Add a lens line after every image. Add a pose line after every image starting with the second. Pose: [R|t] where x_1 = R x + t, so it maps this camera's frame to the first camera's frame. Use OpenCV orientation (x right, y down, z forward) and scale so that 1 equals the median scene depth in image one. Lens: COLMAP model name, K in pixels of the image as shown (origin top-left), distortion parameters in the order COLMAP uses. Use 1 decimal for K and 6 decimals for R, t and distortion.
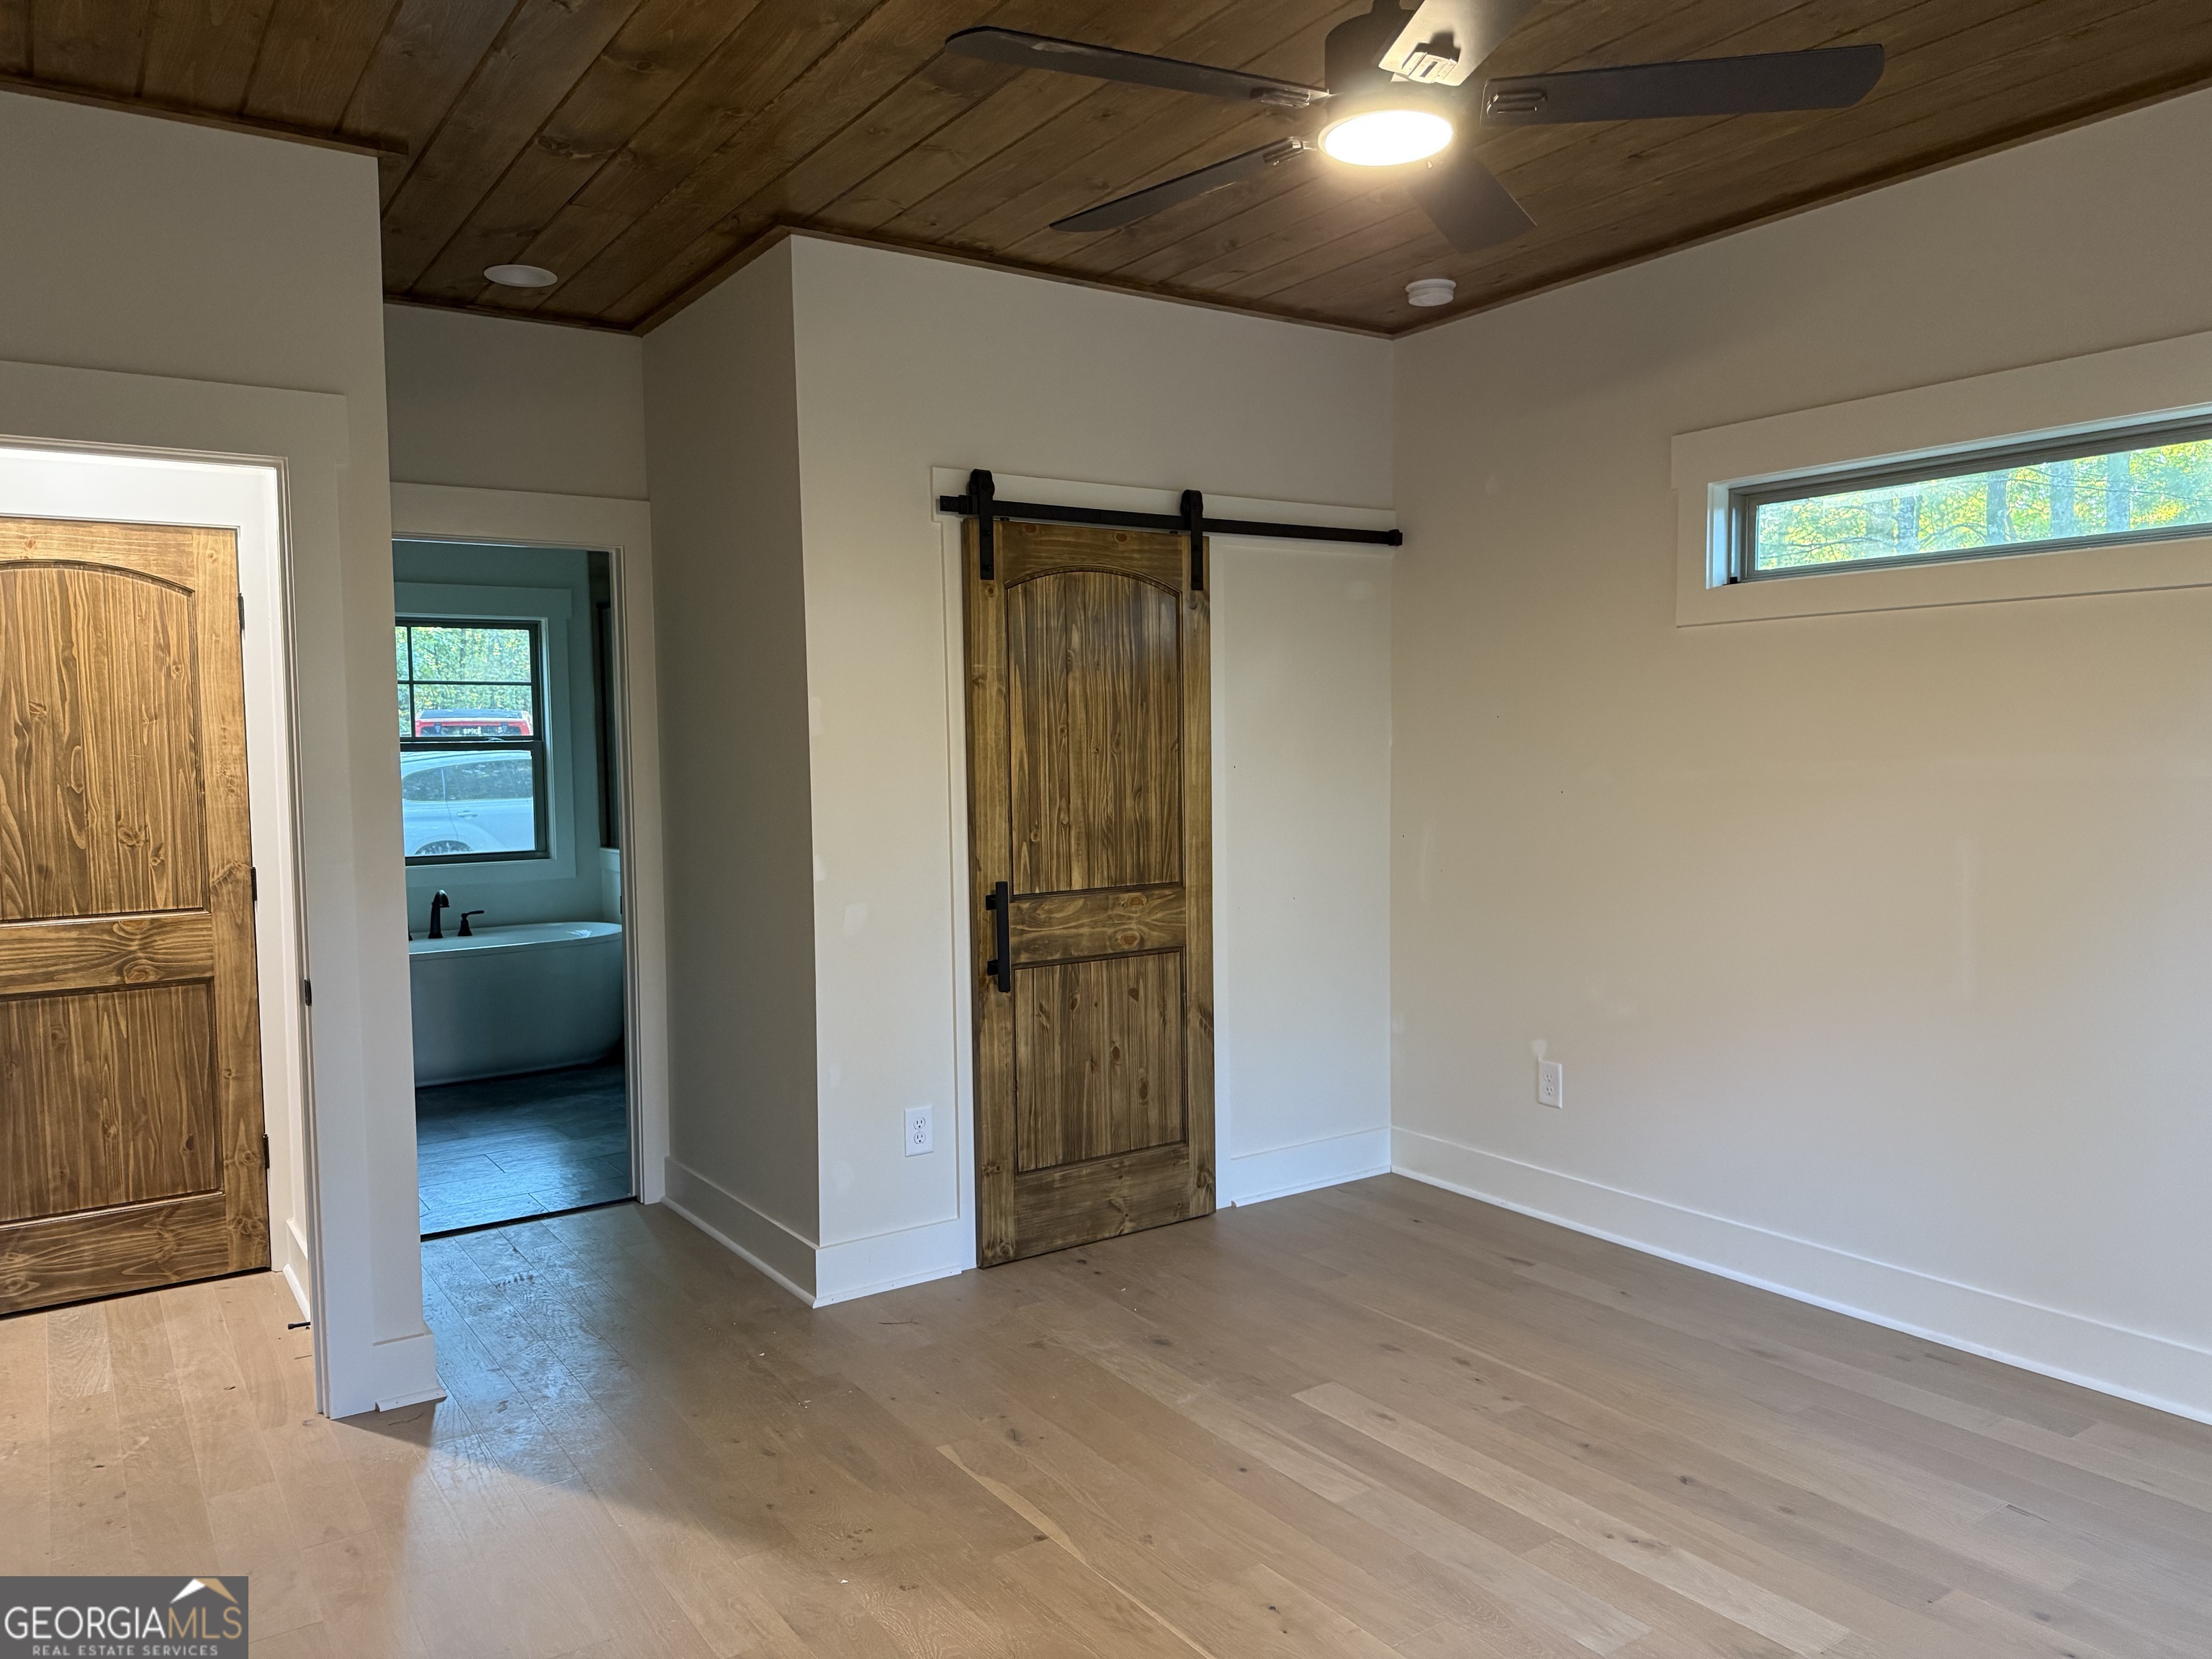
lens RADIAL K [[1548.1, 0, 1106.0], [0, 1548.1, 829.5], [0, 0, 1]] dist [-0.001240, -0.001940]
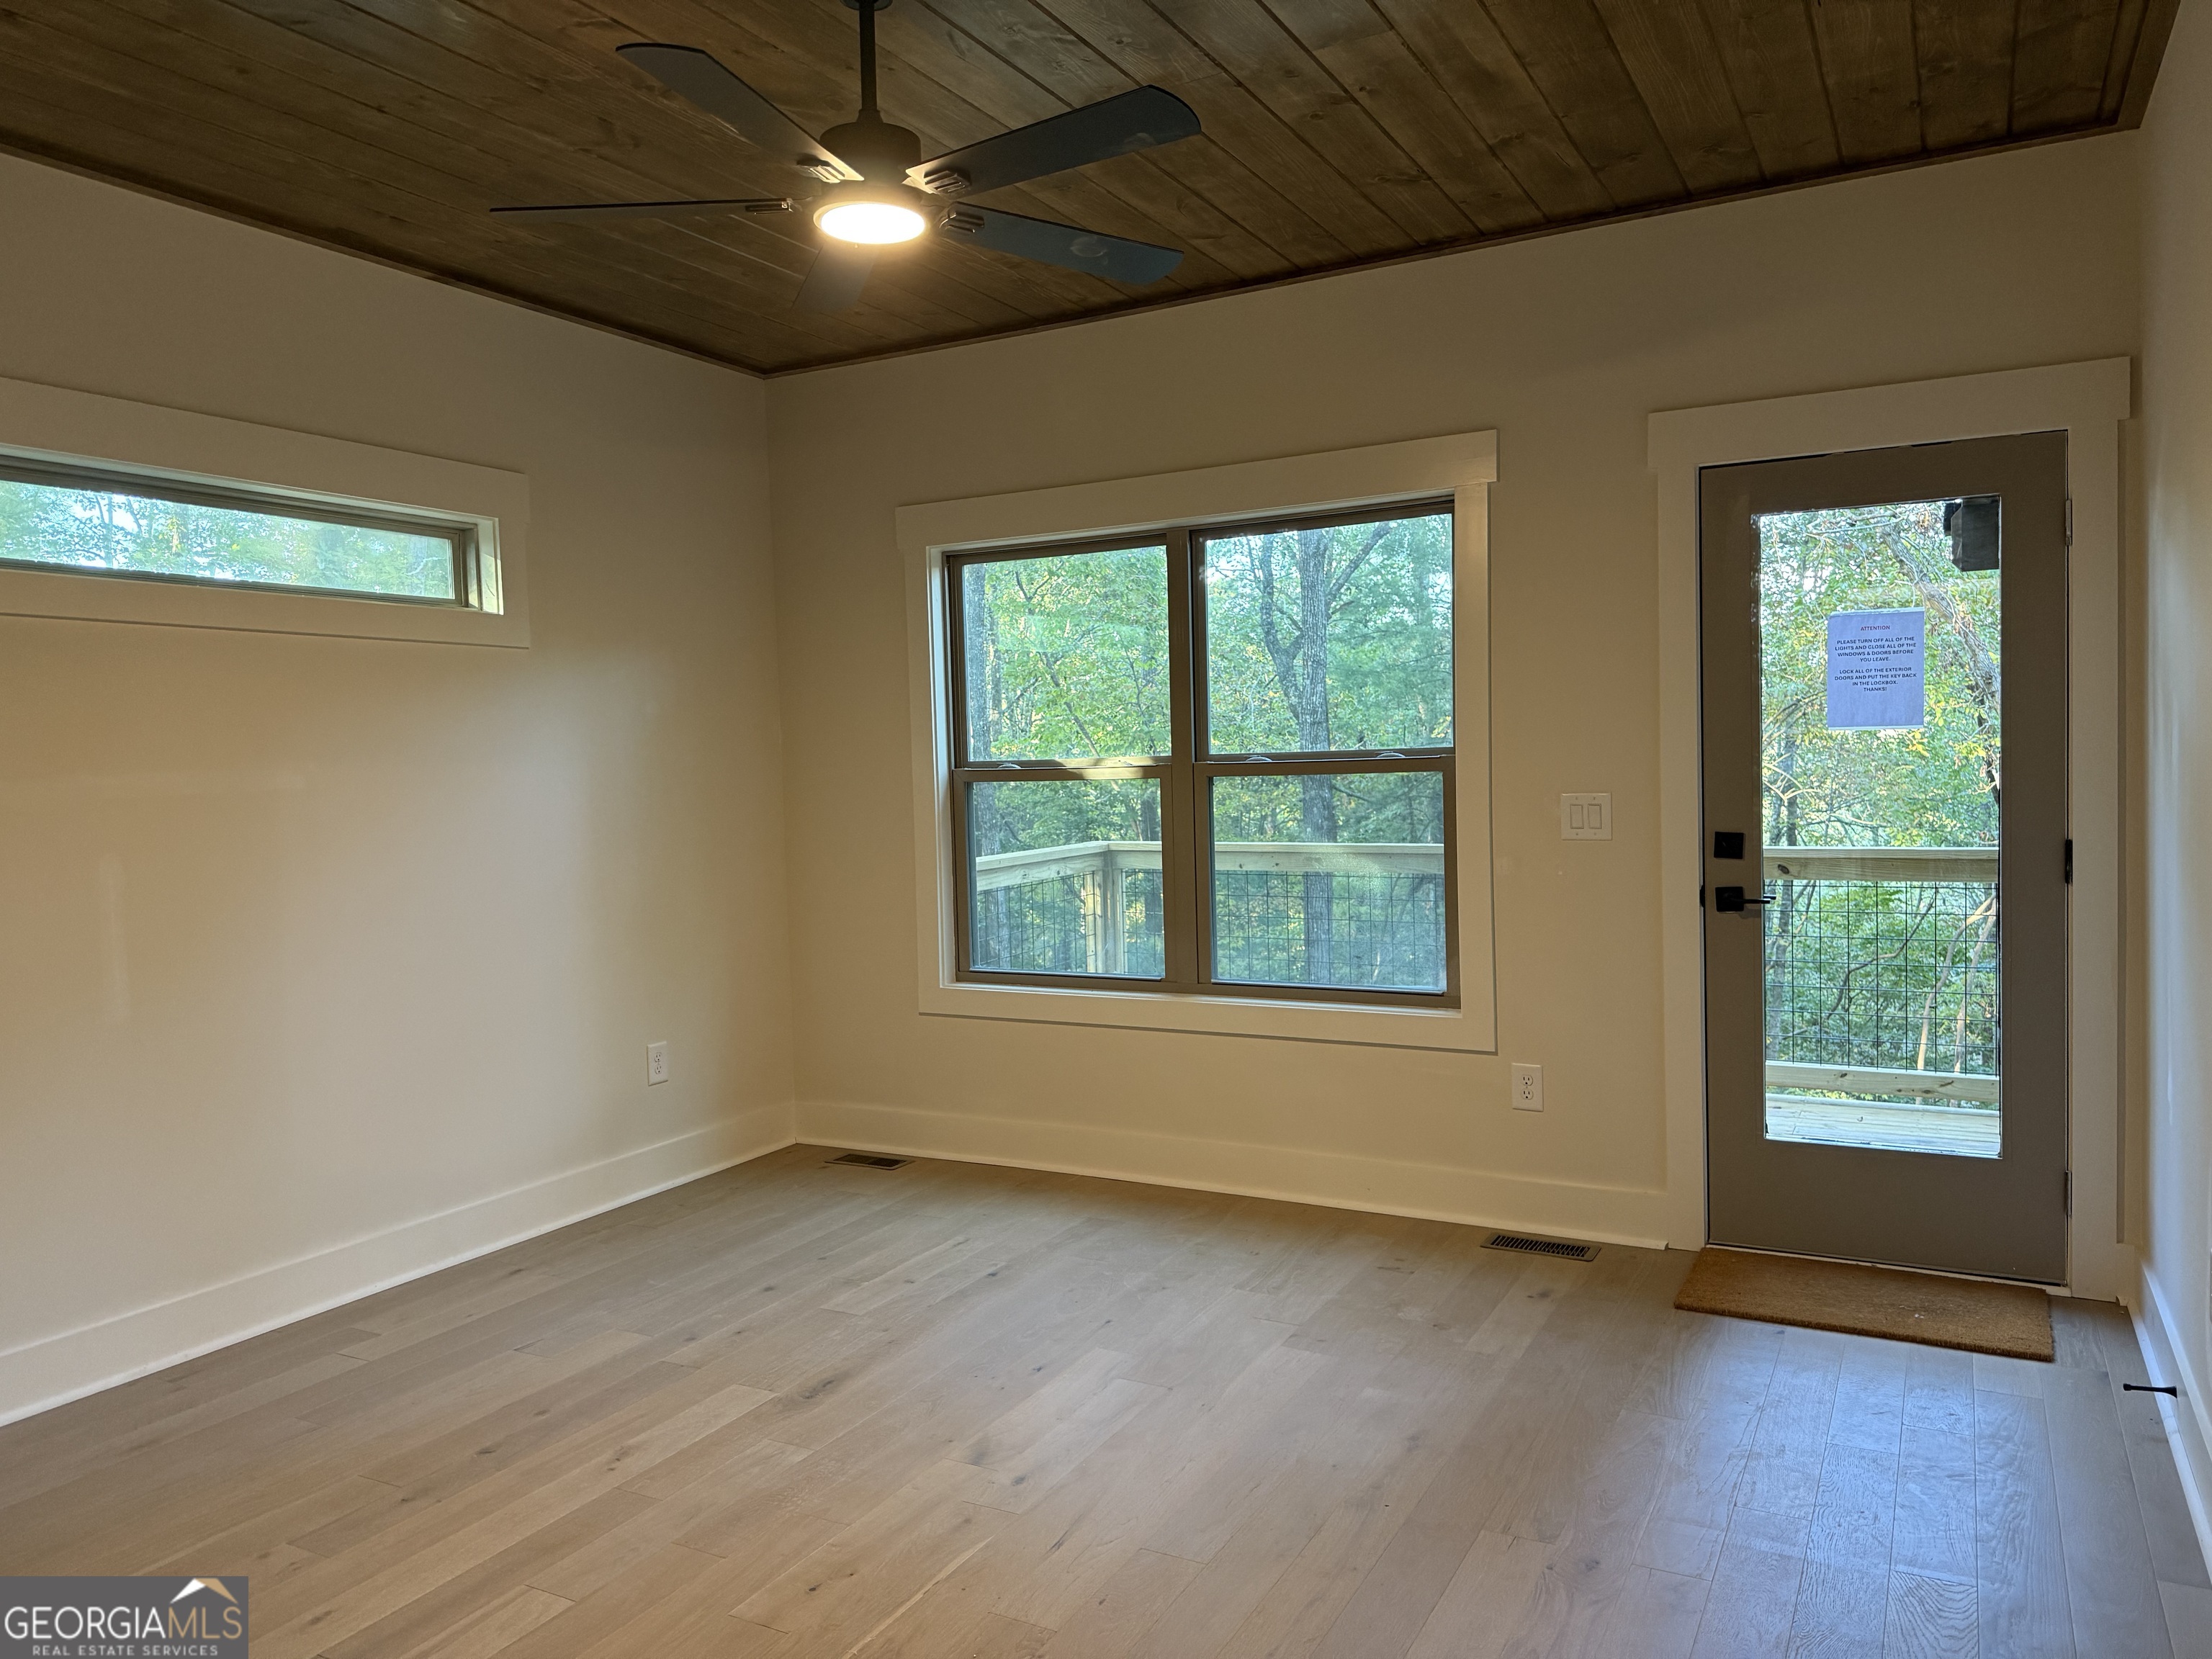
lens RADIAL K [[1548.1, 0, 1106.0], [0, 1548.1, 829.5], [0, 0, 1]] dist [-0.001240, -0.001940]
pose [[-0.445499, -0.015877, 0.895142, -0.758960], [0.084527, 0.994631, 0.059710, -0.022409], [-0.891283, 0.102264, -0.441765, 1.080291]]
